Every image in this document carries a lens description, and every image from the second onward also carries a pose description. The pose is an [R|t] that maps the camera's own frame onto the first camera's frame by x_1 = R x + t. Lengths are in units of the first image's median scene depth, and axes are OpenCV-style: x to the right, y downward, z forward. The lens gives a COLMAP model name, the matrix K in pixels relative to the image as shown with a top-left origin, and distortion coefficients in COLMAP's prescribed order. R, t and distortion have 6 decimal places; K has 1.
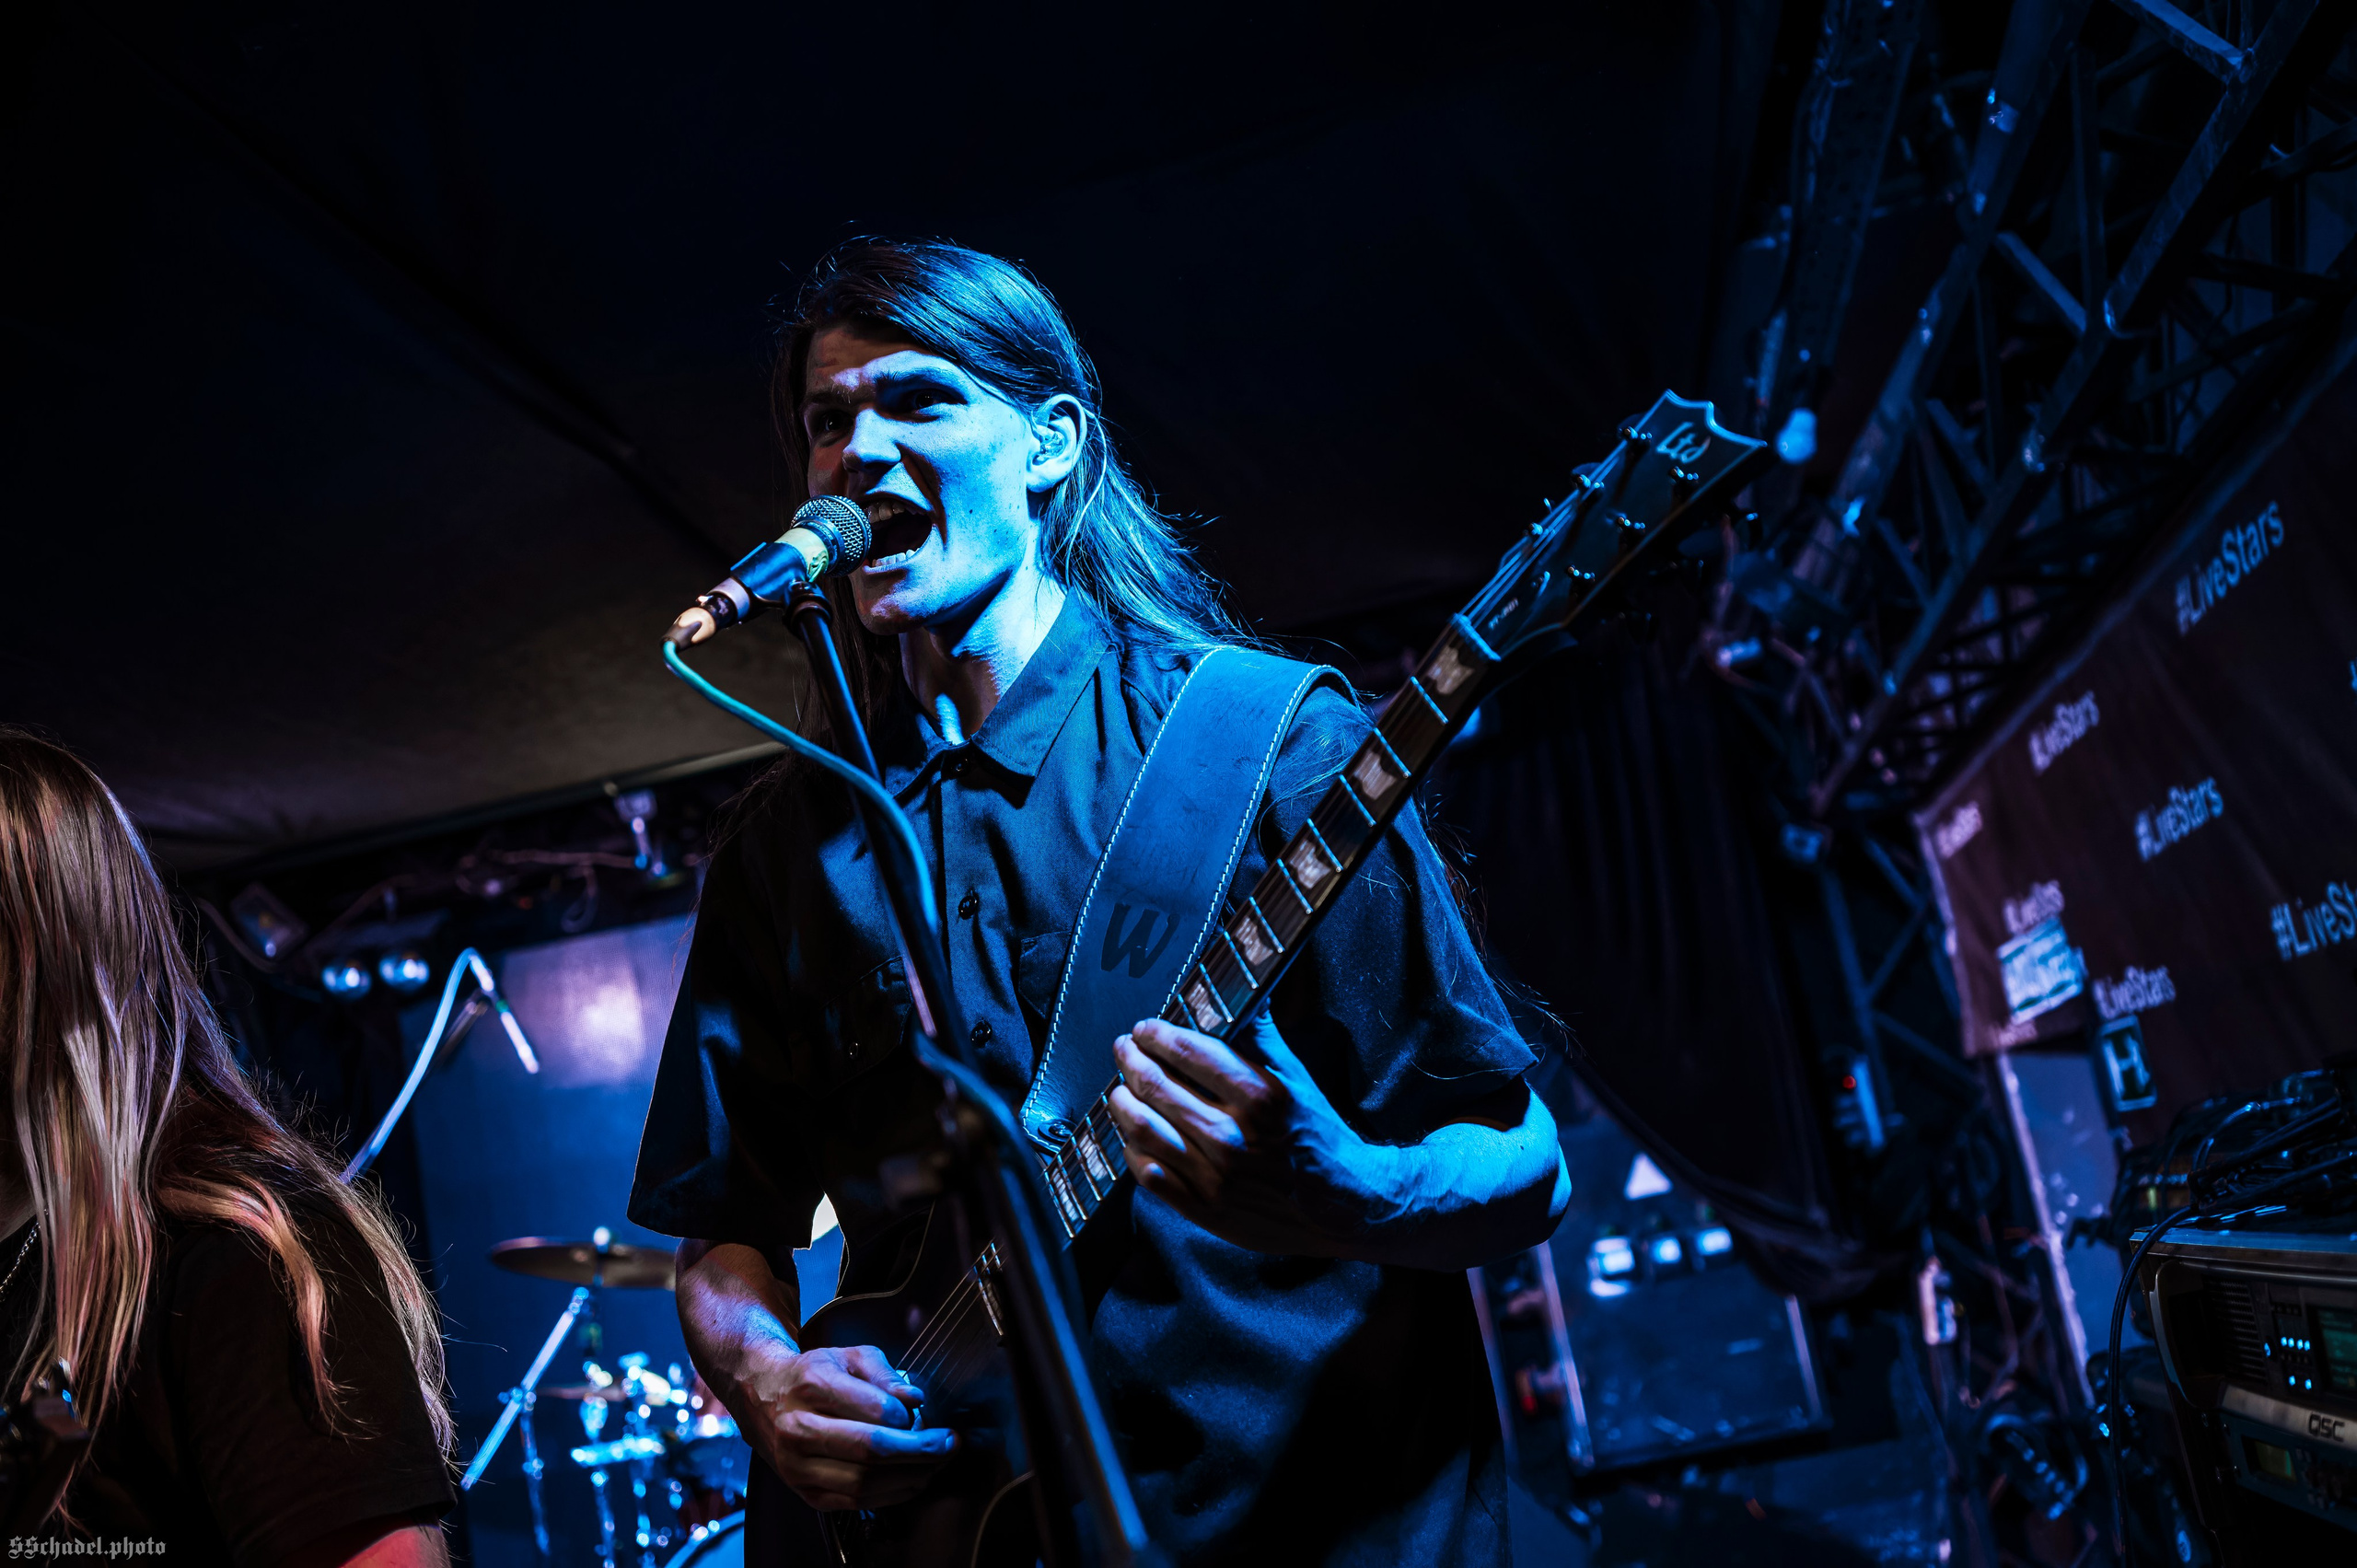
lens RADIAL K [[2310.6, 0, 1178.5], [0, 2310.6, 784.0], [0, 0, 1]] dist [-0.099910, 0.009441]
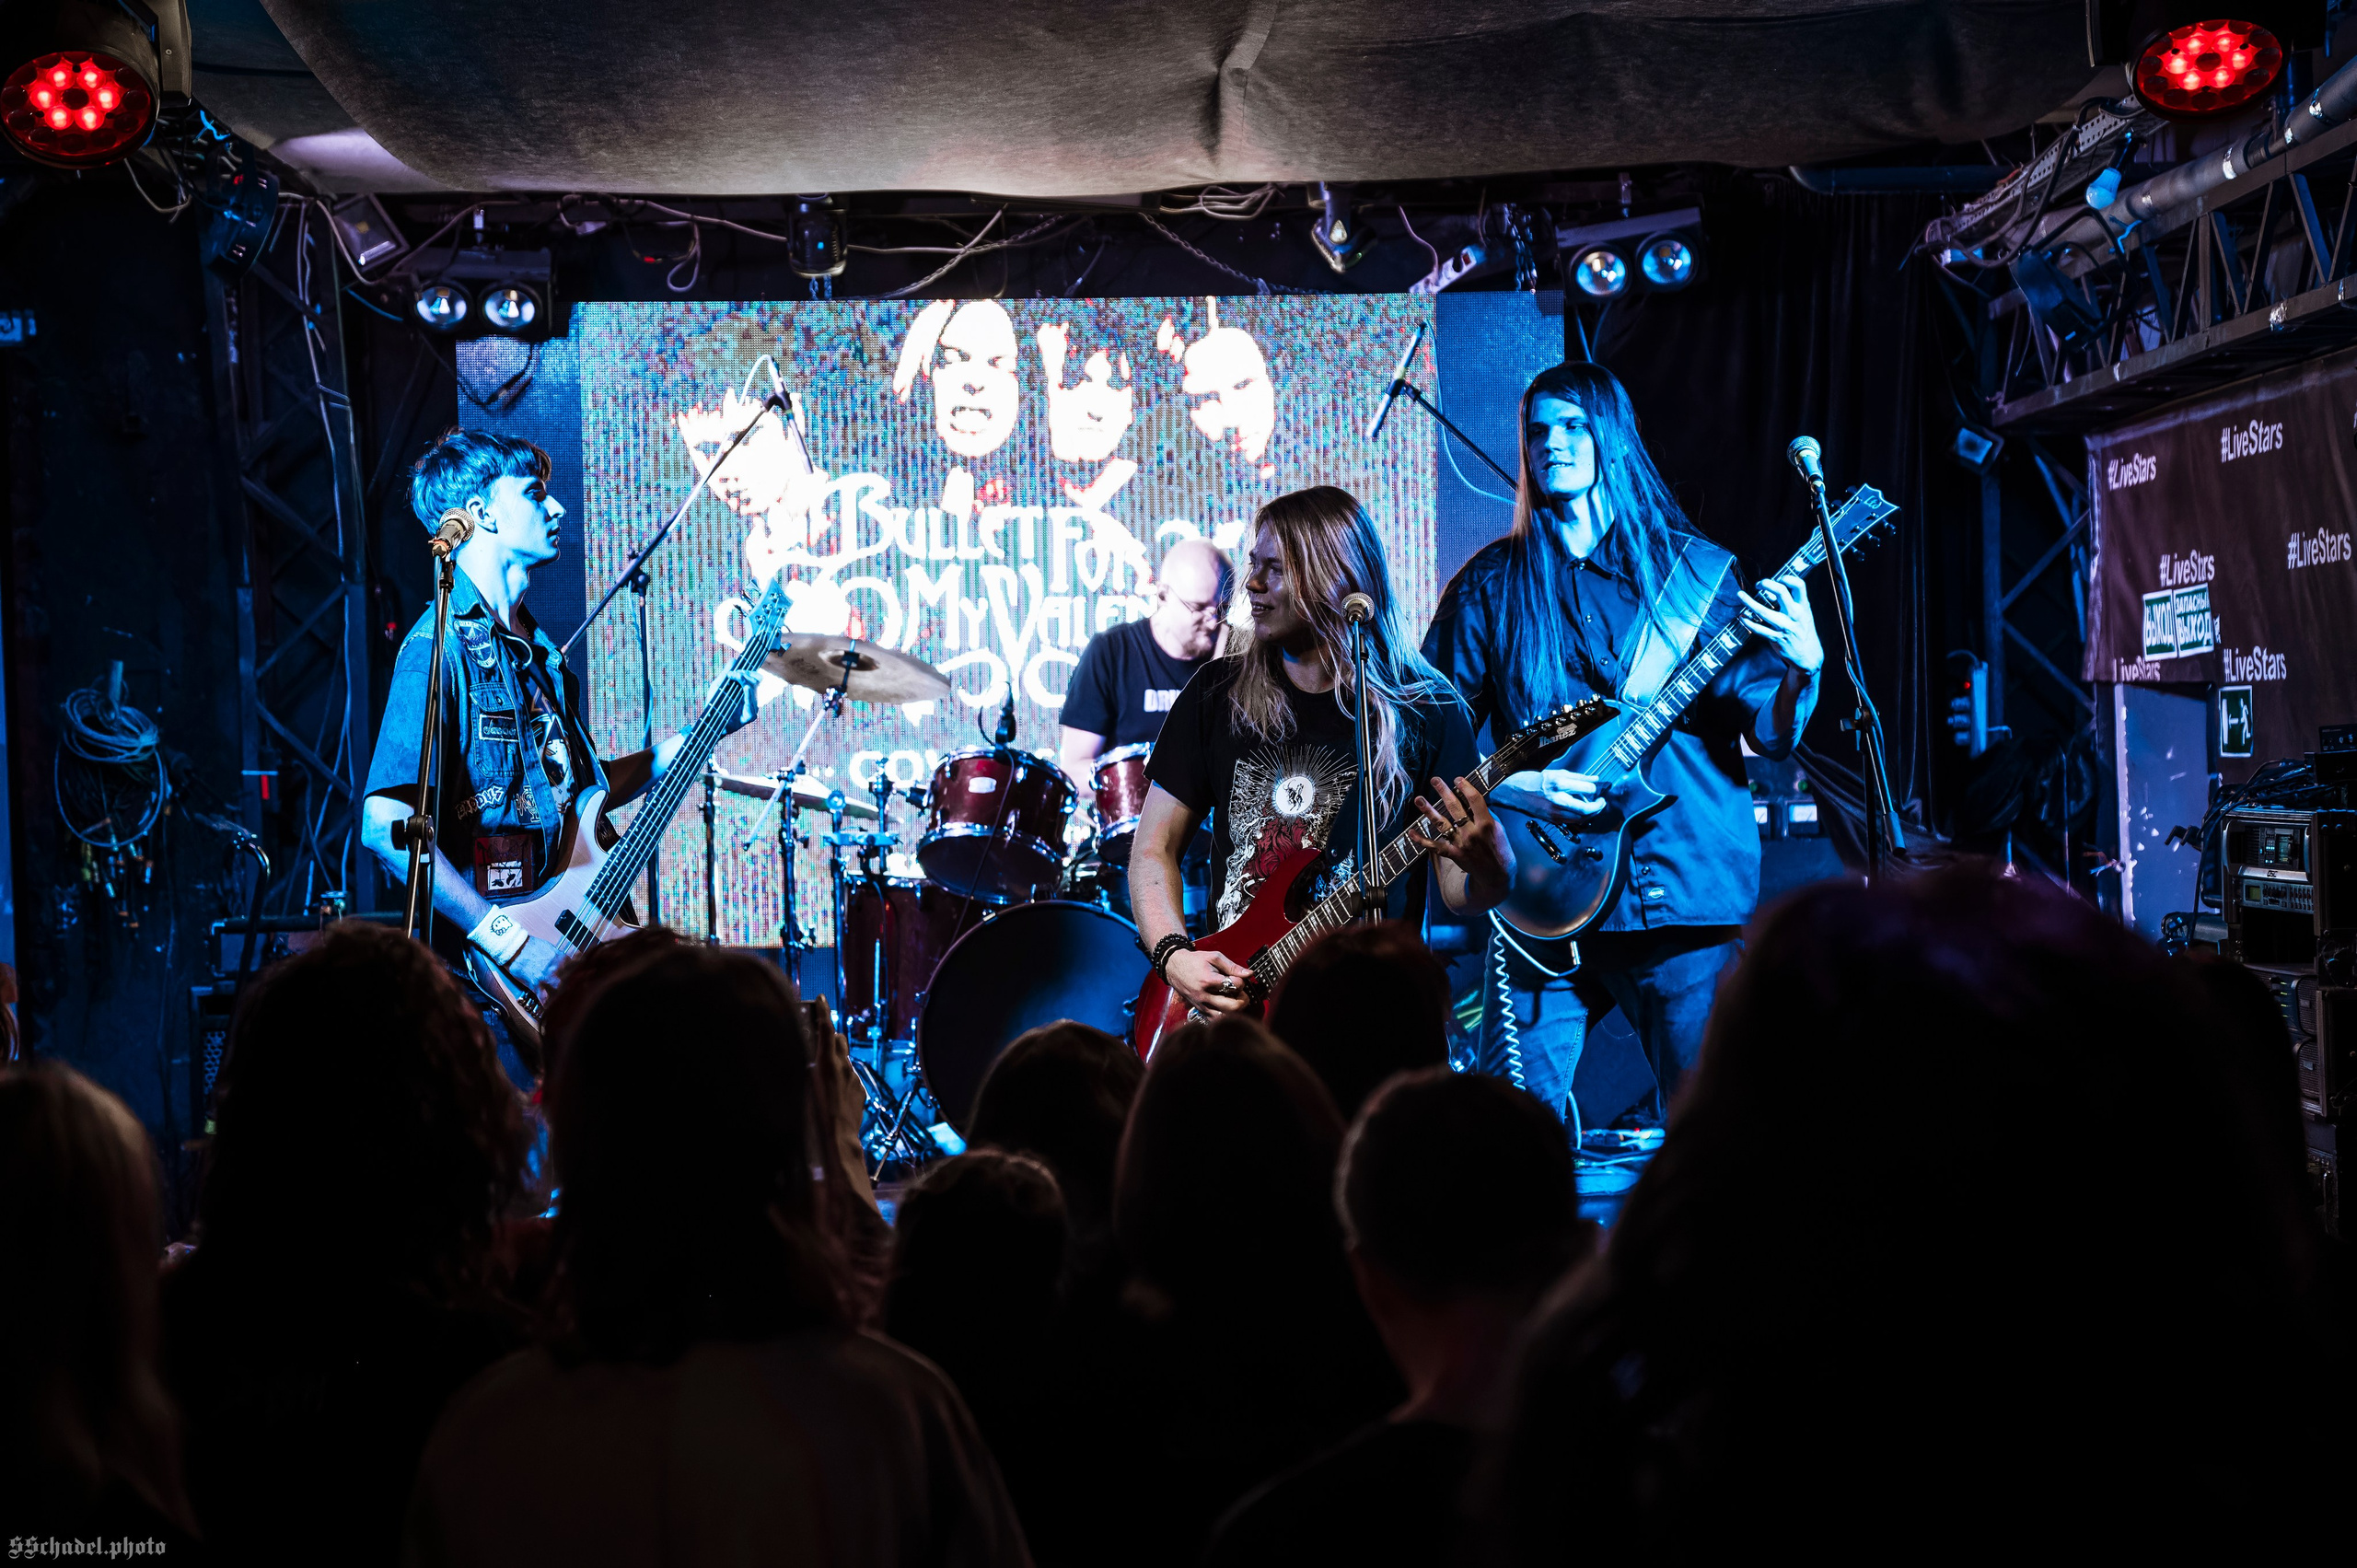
lens RADIAL K [[4939.5, 0, 1178.5], [0, 4939.5, 784.0], [0, 0, 1]] dist [0.353067, 0.467488]
pose [[0.968682, 0.158603, 0.191053, -0.479512], [-0.193297, 0.964622, 0.179277, -0.162838], [-0.155860, -0.210592, 0.965069, -1.136238]]
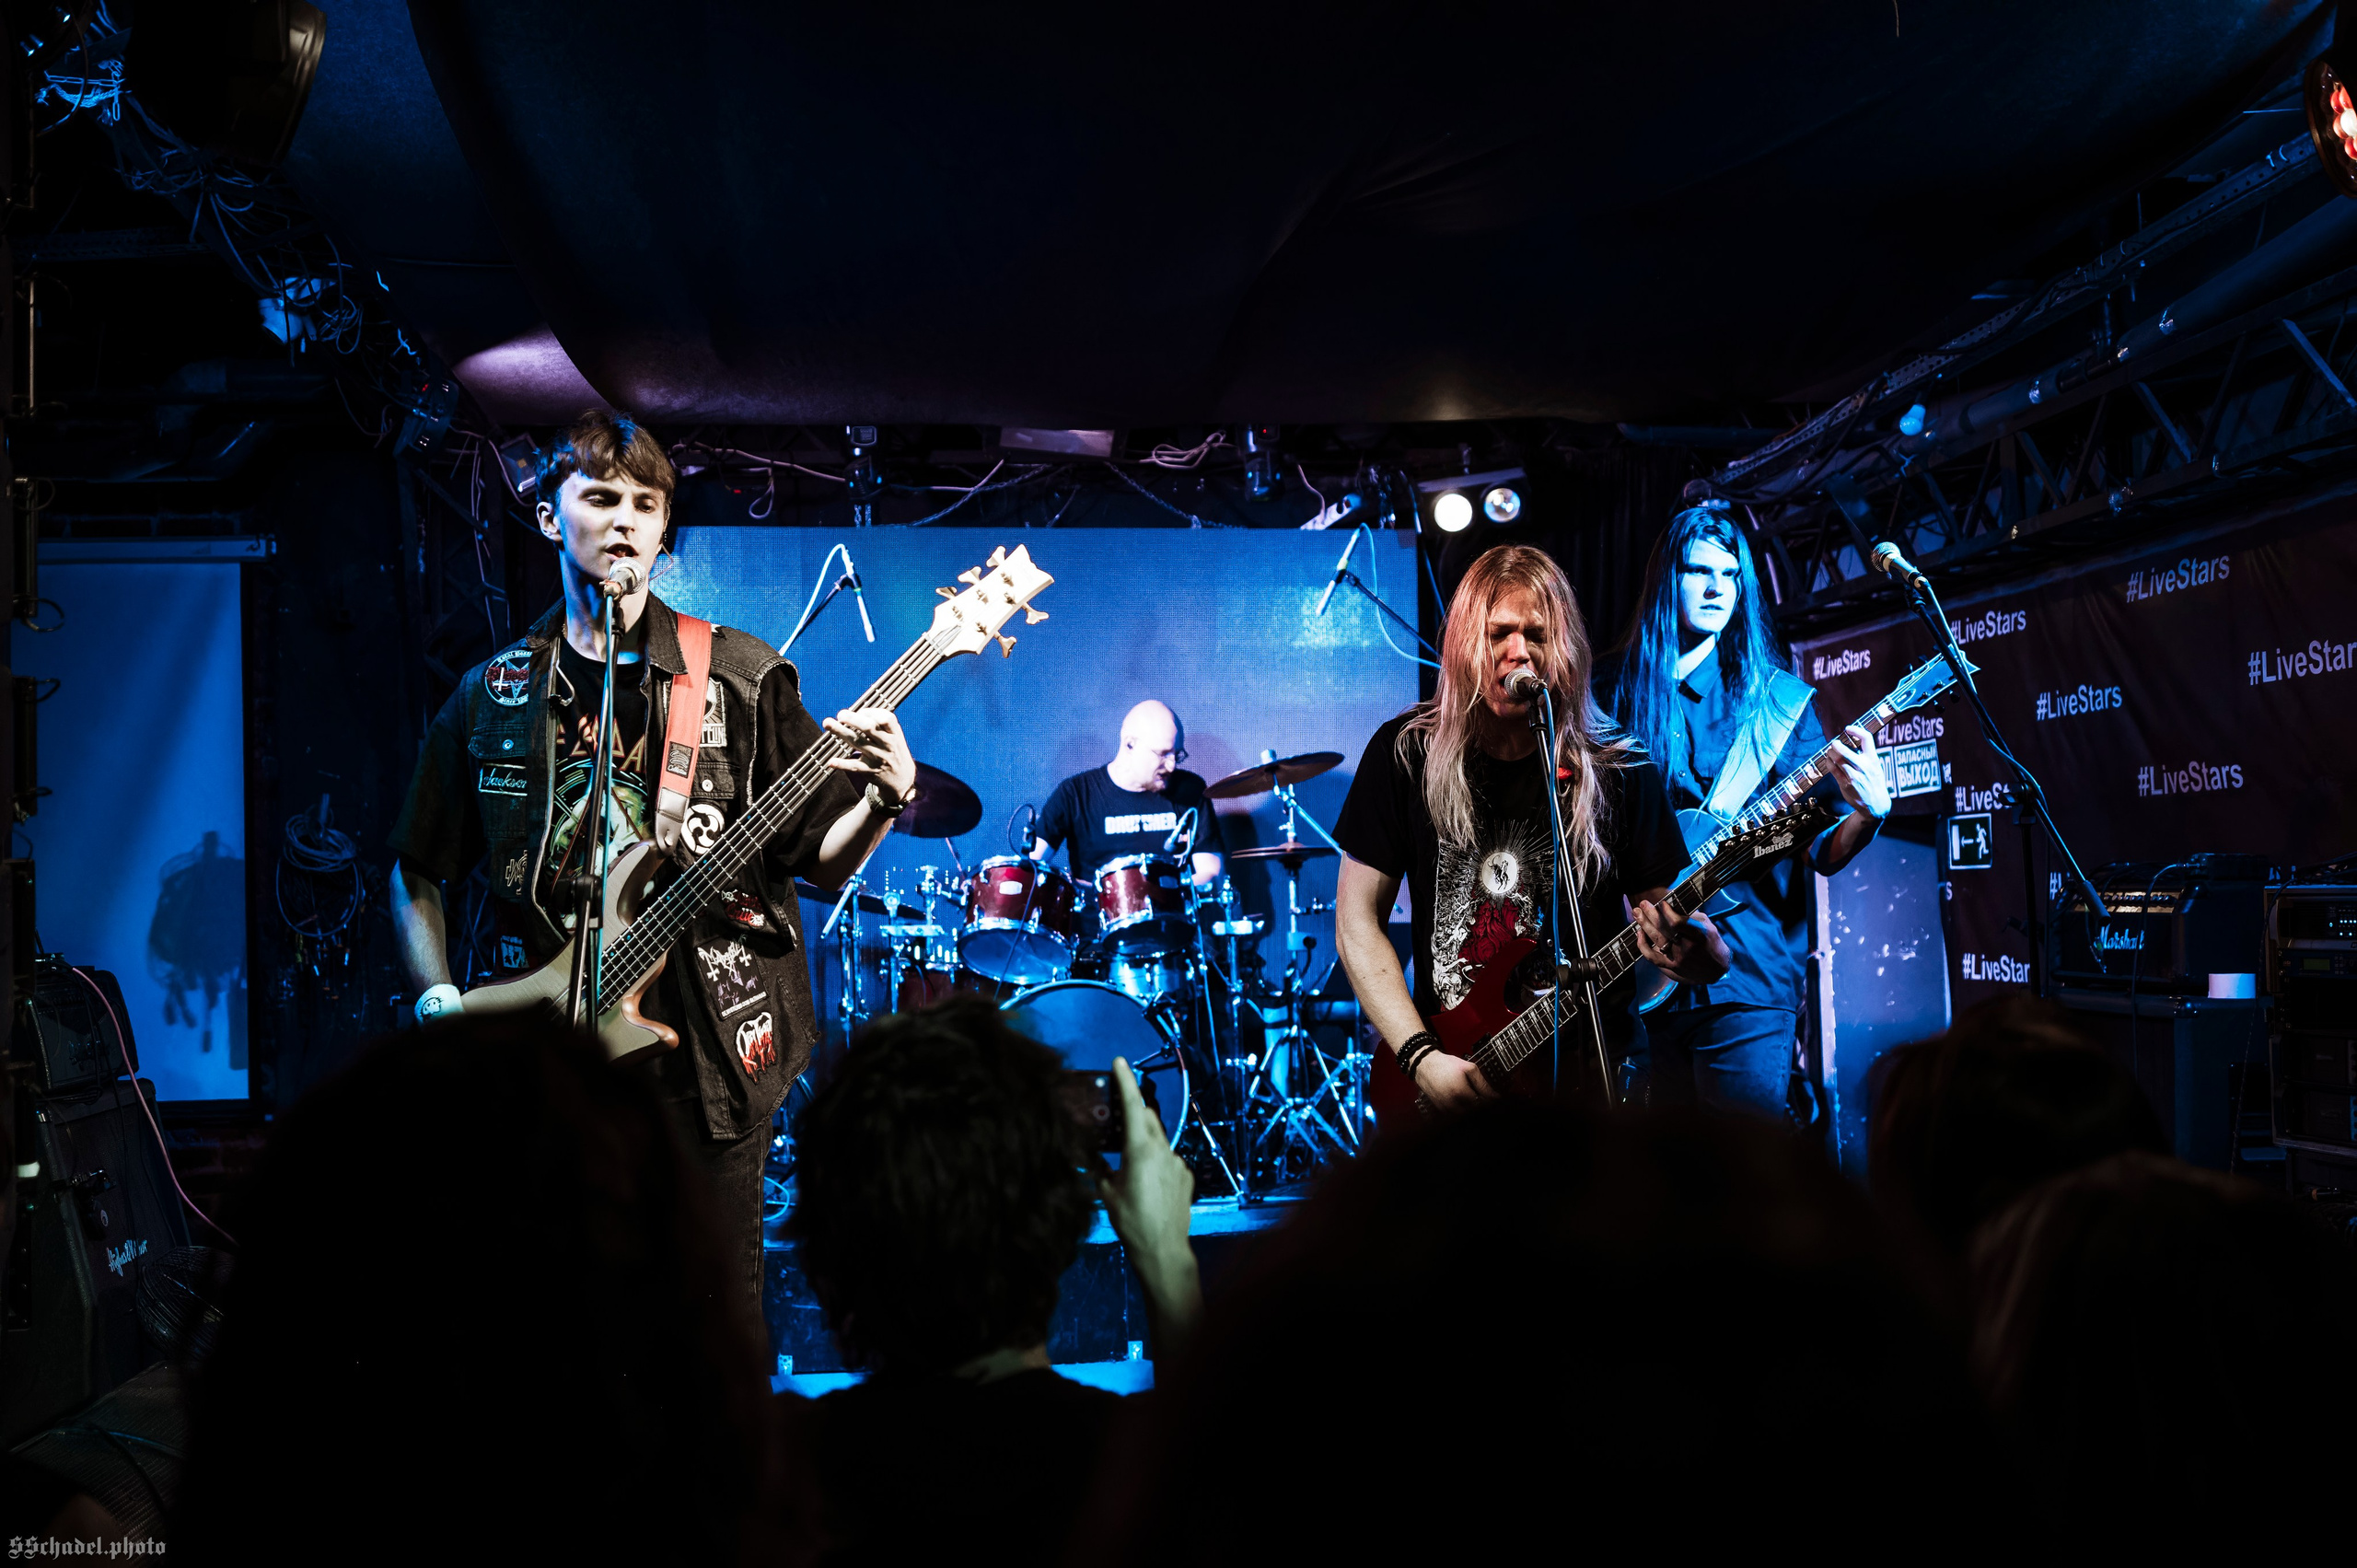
lens RADIAL K [[2614.4, 0, 1178.5], [0, 2614.4, 784.0], [0, 0, 1]] dist [-0.058703, 0.022949]
pose [[0.946719, 0.175371, 0.270127, -0.459004], [-0.210780, 0.971552, 0.107975, 0.004586], [-0.243507, -0.159159, 0.956751, -0.450663]]
